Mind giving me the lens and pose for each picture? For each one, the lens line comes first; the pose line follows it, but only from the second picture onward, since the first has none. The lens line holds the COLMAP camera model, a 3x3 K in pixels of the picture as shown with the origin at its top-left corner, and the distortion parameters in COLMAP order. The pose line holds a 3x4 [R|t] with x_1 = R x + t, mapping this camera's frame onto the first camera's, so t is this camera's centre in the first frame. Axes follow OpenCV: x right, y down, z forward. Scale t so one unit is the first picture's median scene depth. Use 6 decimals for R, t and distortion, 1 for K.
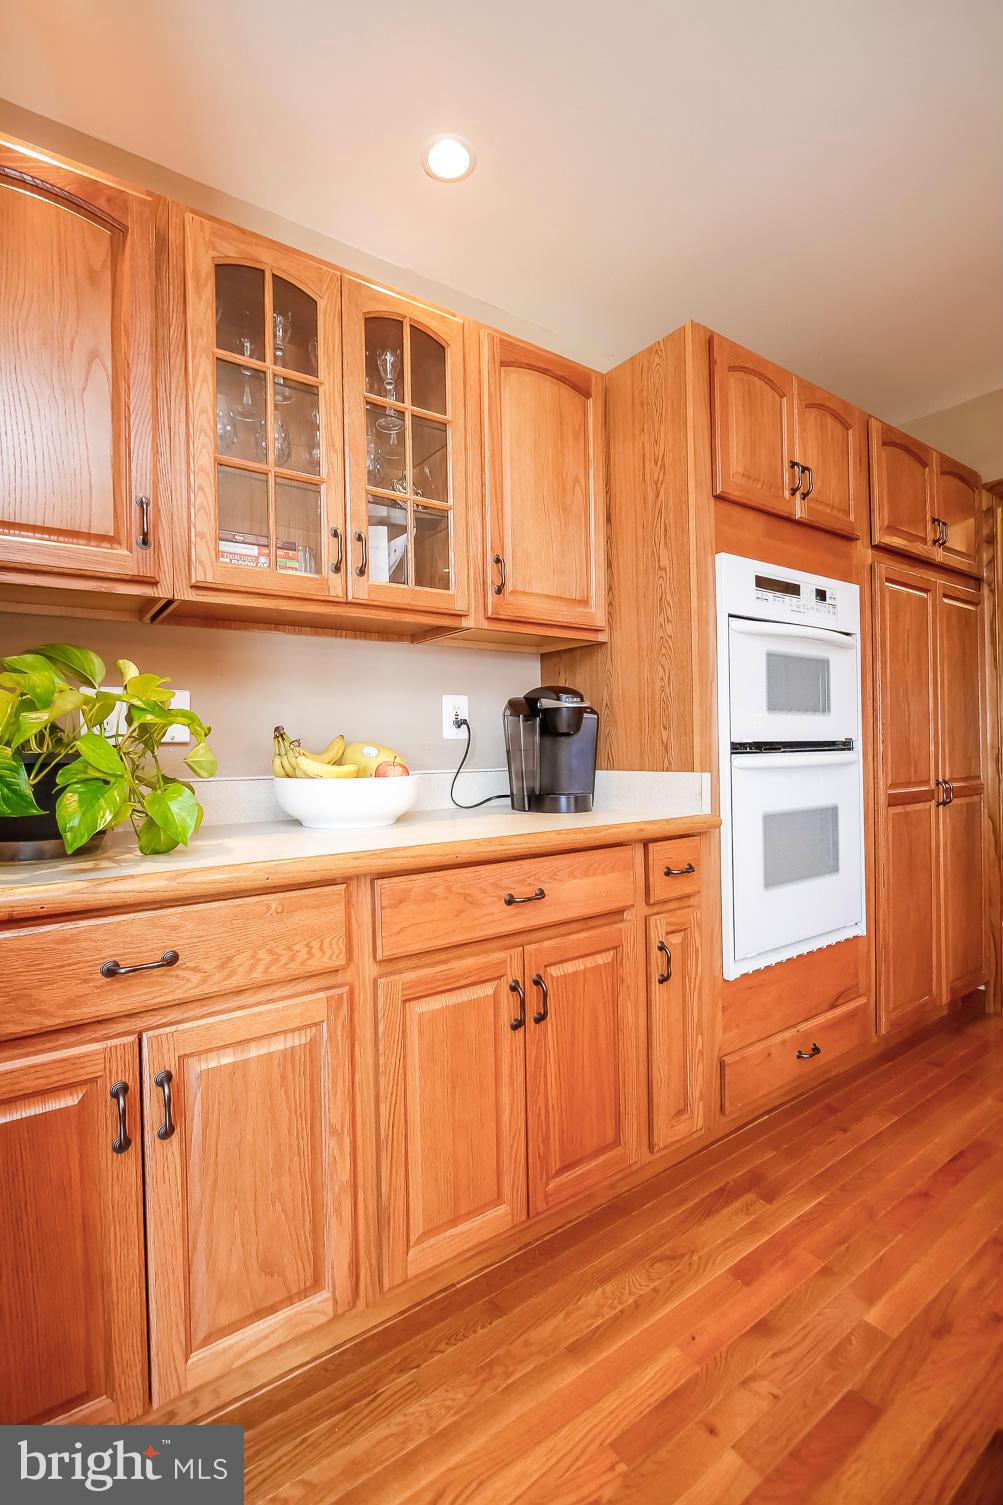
lens RADIAL K [[690.3, 0, 482.6], [0, 690.3, 746.7], [0, 0, 1]] dist [-0.018966, 0.001161]
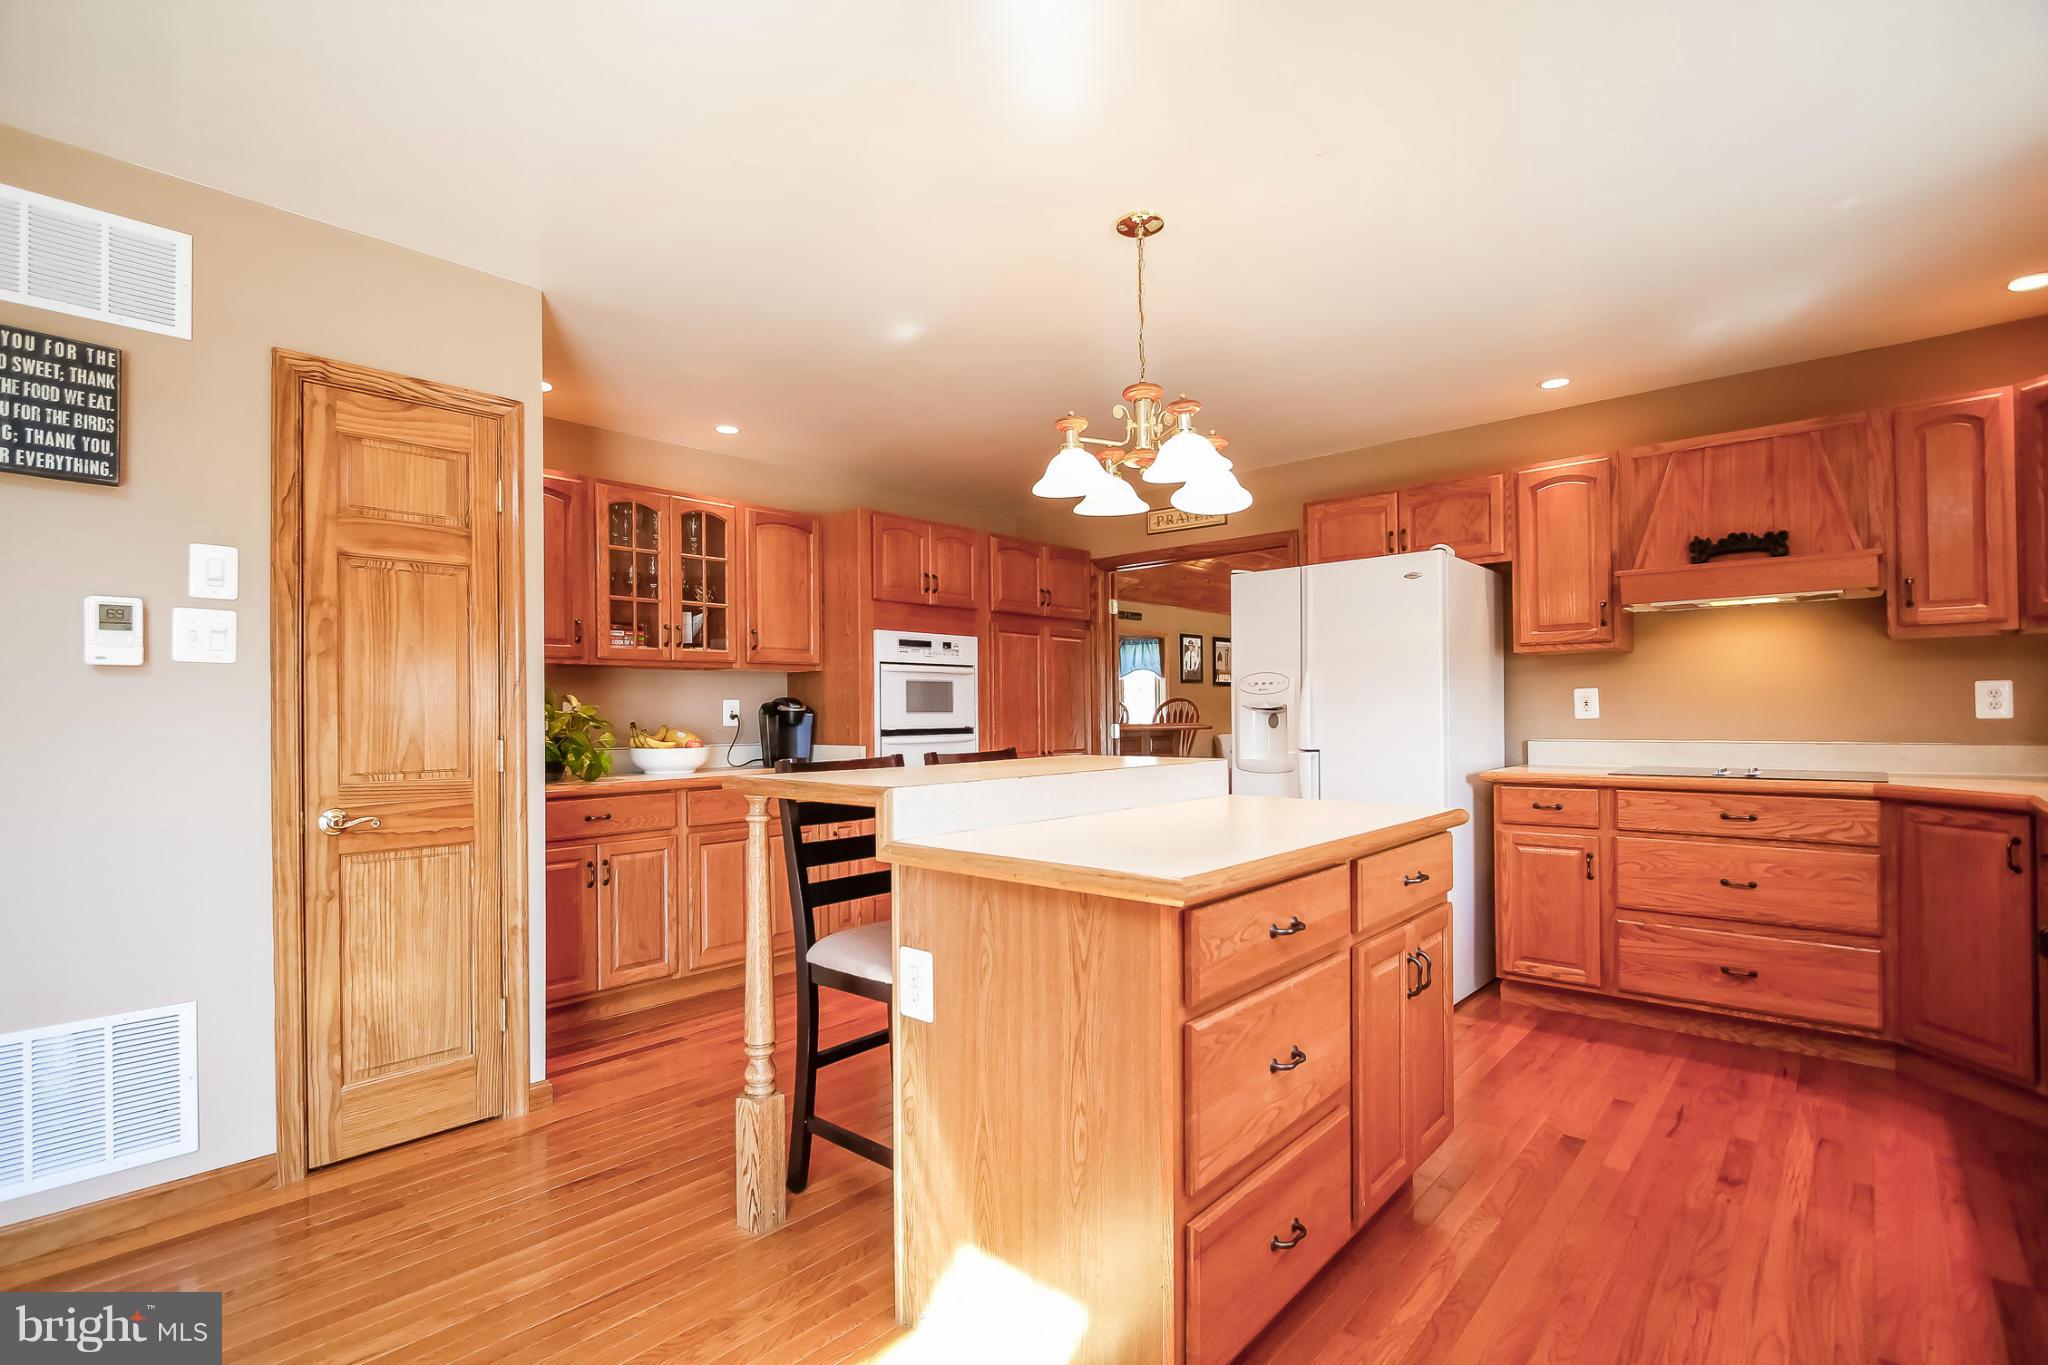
lens RADIAL K [[939.4, 0, 1020.1], [0, 939.4, 702.7], [0, 0, 1]] dist [-0.018966, 0.001161]
pose [[0.973940, 0.008314, 0.226654, 0.144510], [-0.005092, 0.999878, -0.014798, -0.043992], [-0.226750, 0.013258, 0.973863, -1.557278]]
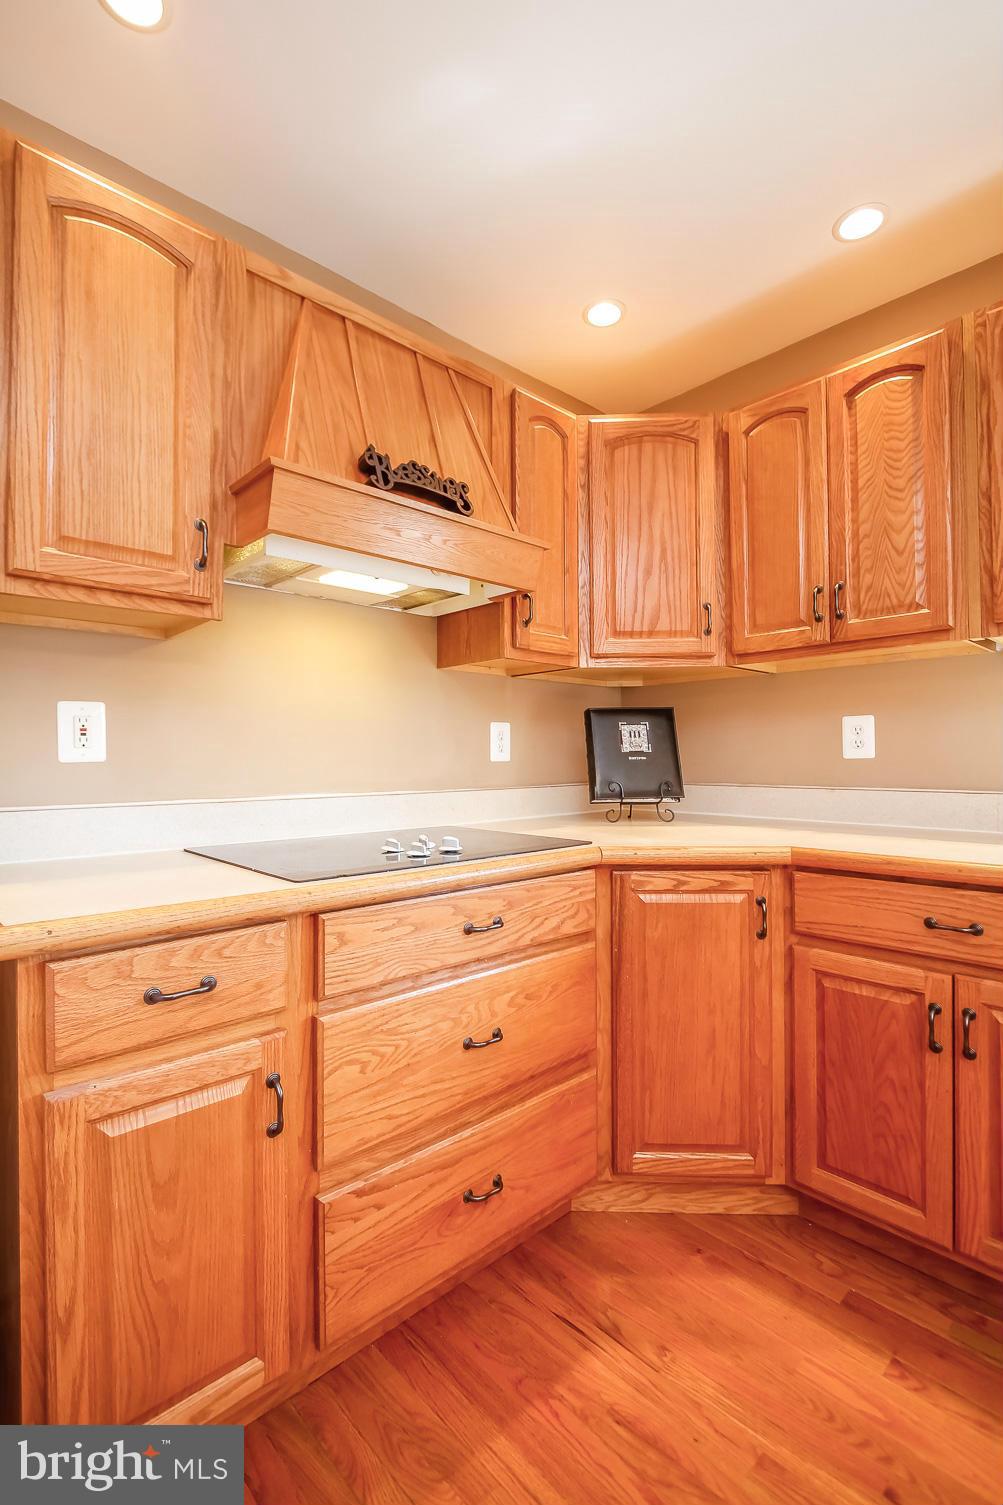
lens RADIAL K [[690.3, 0, 480.4], [0, 690.3, 753.7], [0, 0, 1]] dist [-0.018966, 0.001161]
pose [[-0.128124, 0.024470, 0.991456, 1.089033], [0.005705, 0.999697, -0.023936, -0.034241], [-0.991742, 0.002589, -0.128225, -0.070235]]
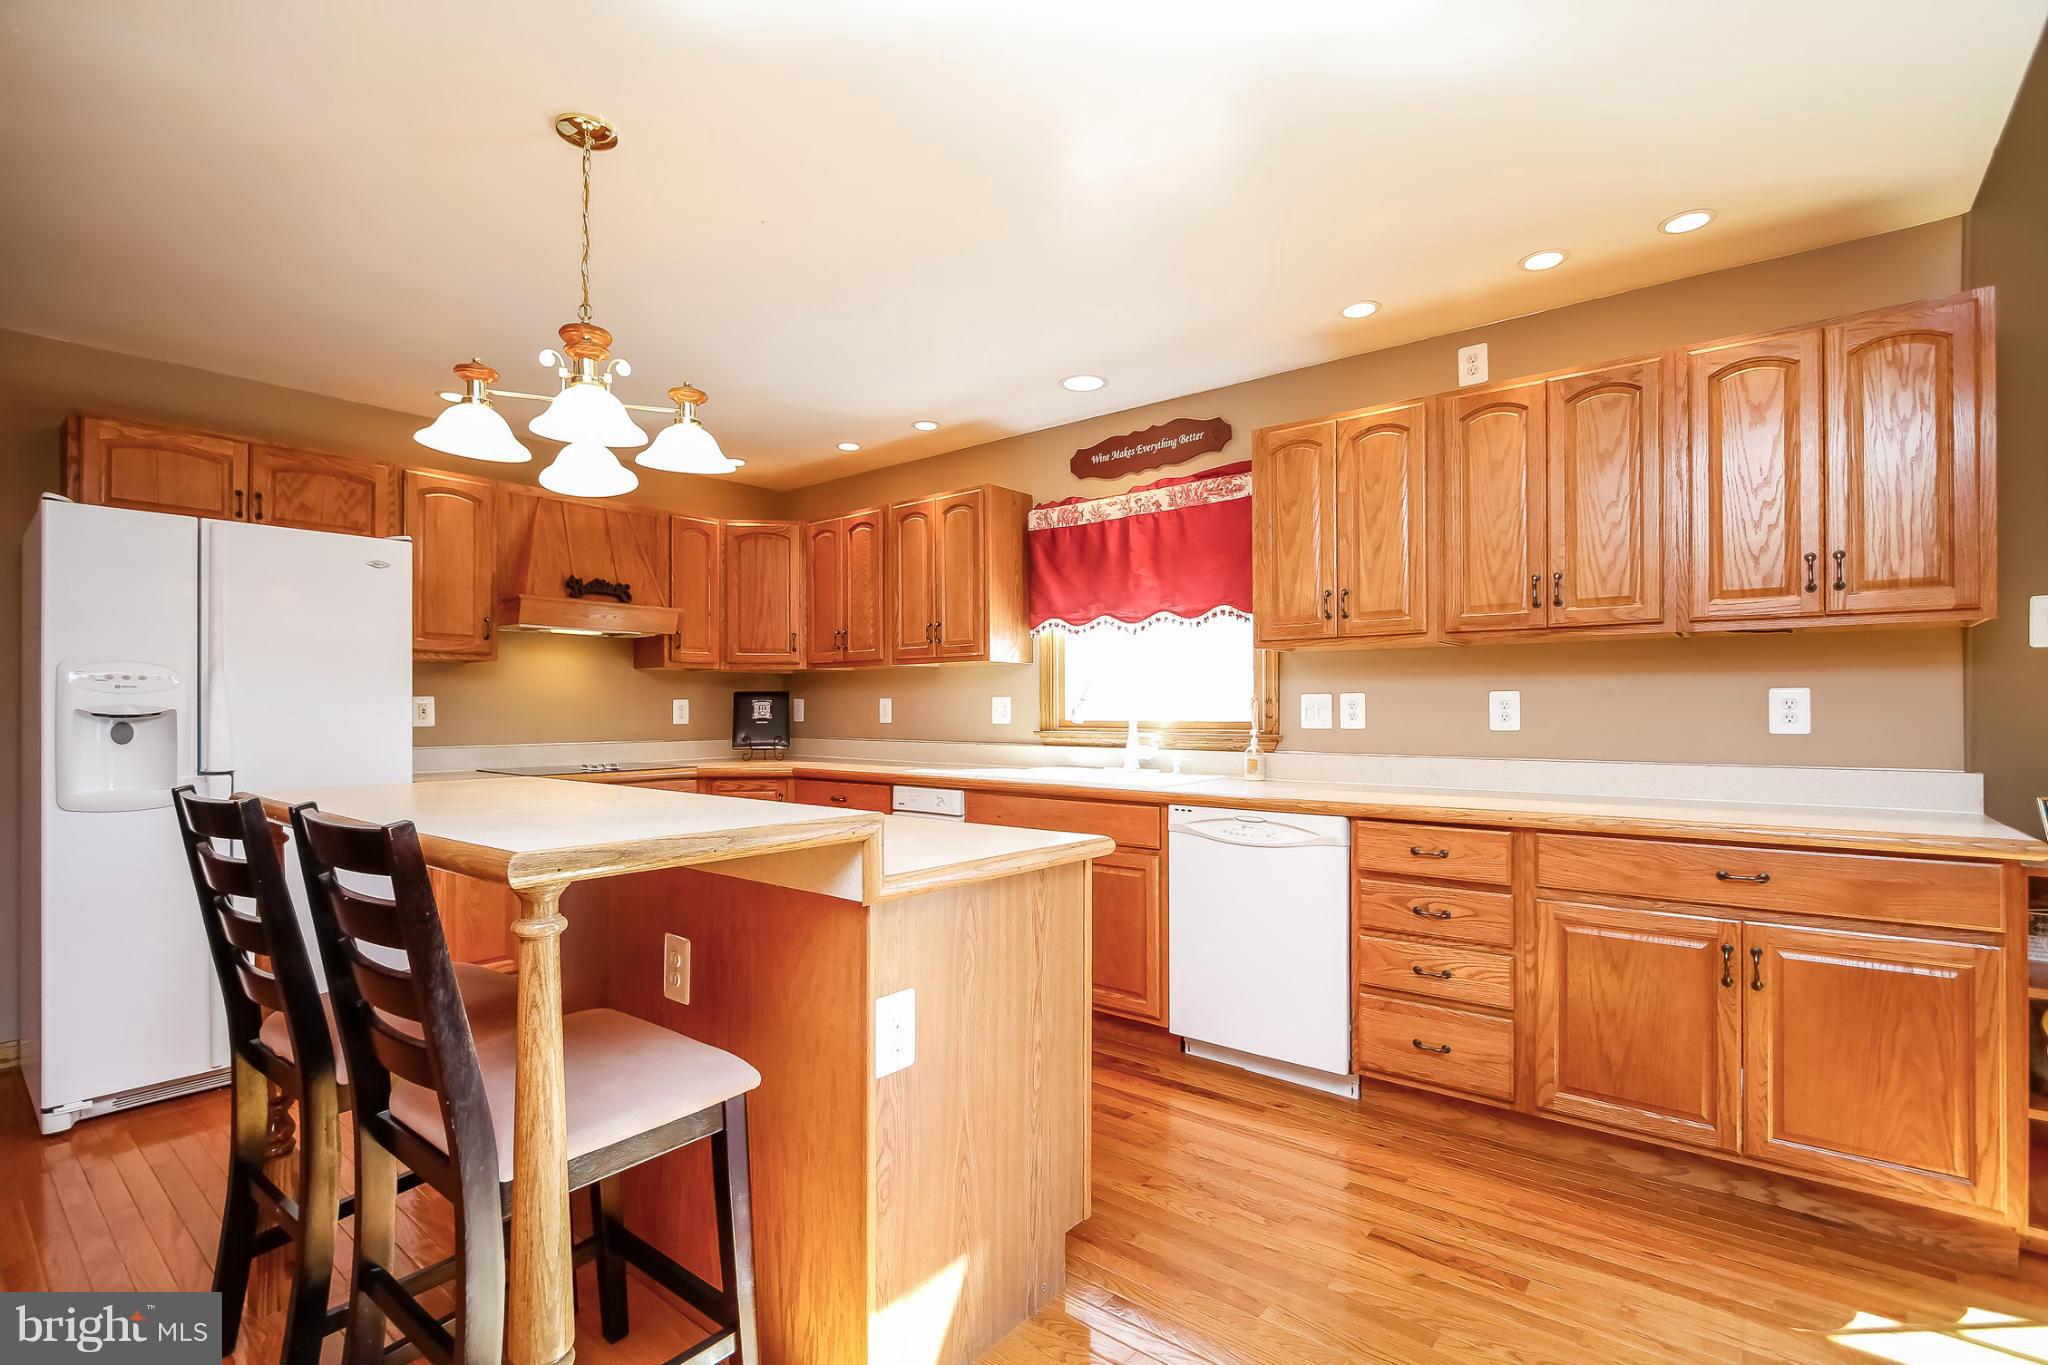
lens RADIAL K [[939.4, 0, 1012.6], [0, 939.4, 706.4], [0, 0, 1]] dist [-0.018966, 0.001161]
pose [[-0.276113, 0.018573, 0.960946, -0.590564], [0.004615, 0.999827, -0.017998, -0.047675], [-0.961114, -0.000535, -0.276151, -0.449597]]
